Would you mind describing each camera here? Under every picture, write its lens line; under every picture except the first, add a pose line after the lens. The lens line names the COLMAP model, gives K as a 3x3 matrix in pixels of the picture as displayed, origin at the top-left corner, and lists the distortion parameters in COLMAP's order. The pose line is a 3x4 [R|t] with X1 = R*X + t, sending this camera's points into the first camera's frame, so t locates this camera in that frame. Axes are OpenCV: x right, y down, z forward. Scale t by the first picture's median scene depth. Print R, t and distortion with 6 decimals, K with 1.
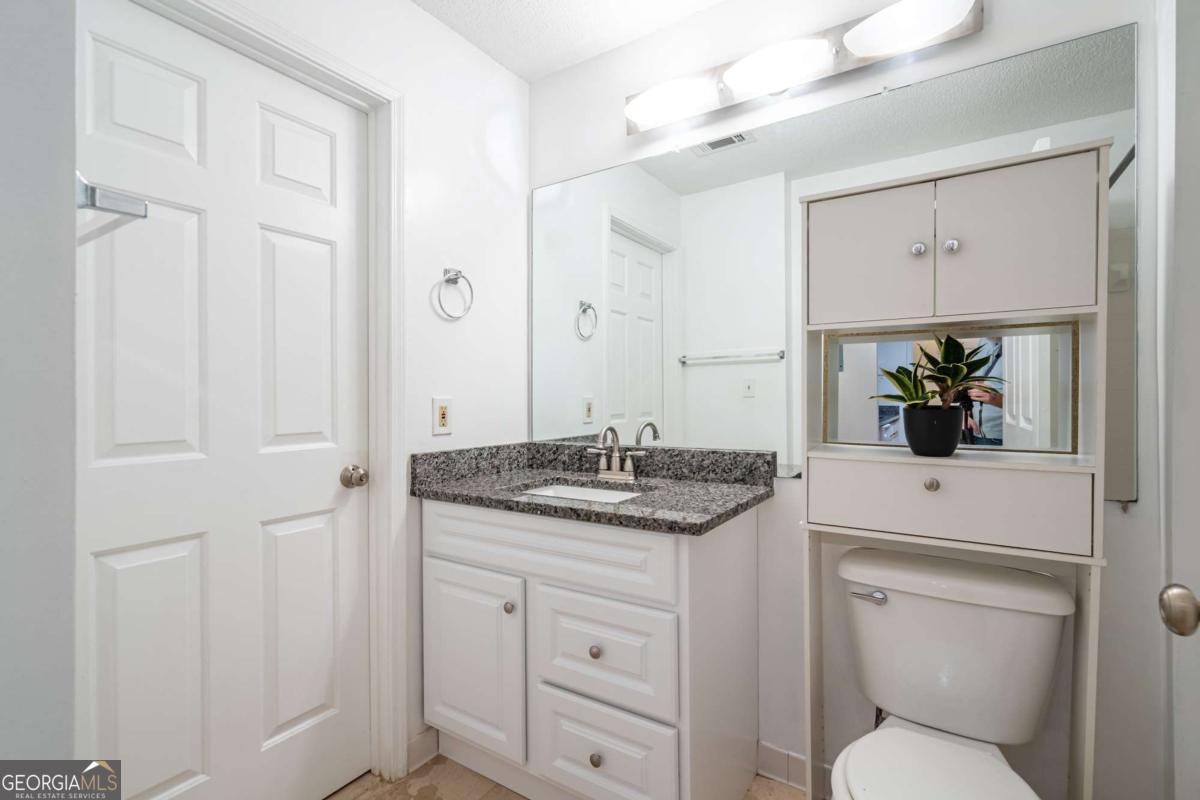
lens RADIAL K [[544.2, 0, 625.6], [0, 544.2, 397.3], [0, 0, 1]] dist [-0.002848, 0.001574]
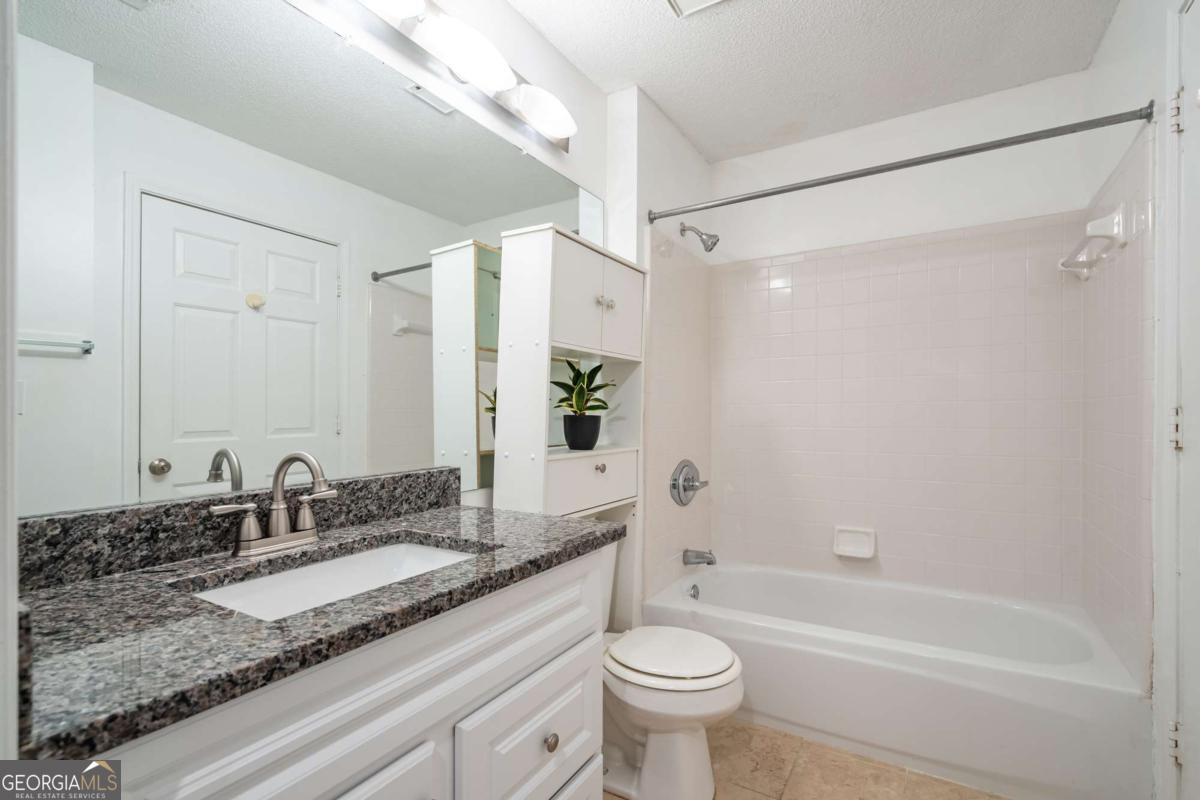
lens RADIAL K [[541.9, 0, 599.8], [0, 541.9, 400.6], [0, 0, 1]] dist [-0.002405, 0.000237]
pose [[0.005972, 0.031086, 0.999499, -0.591667], [0.012540, 0.999436, -0.031159, 0.019394], [-0.999904, 0.012720, 0.005579, 0.685351]]
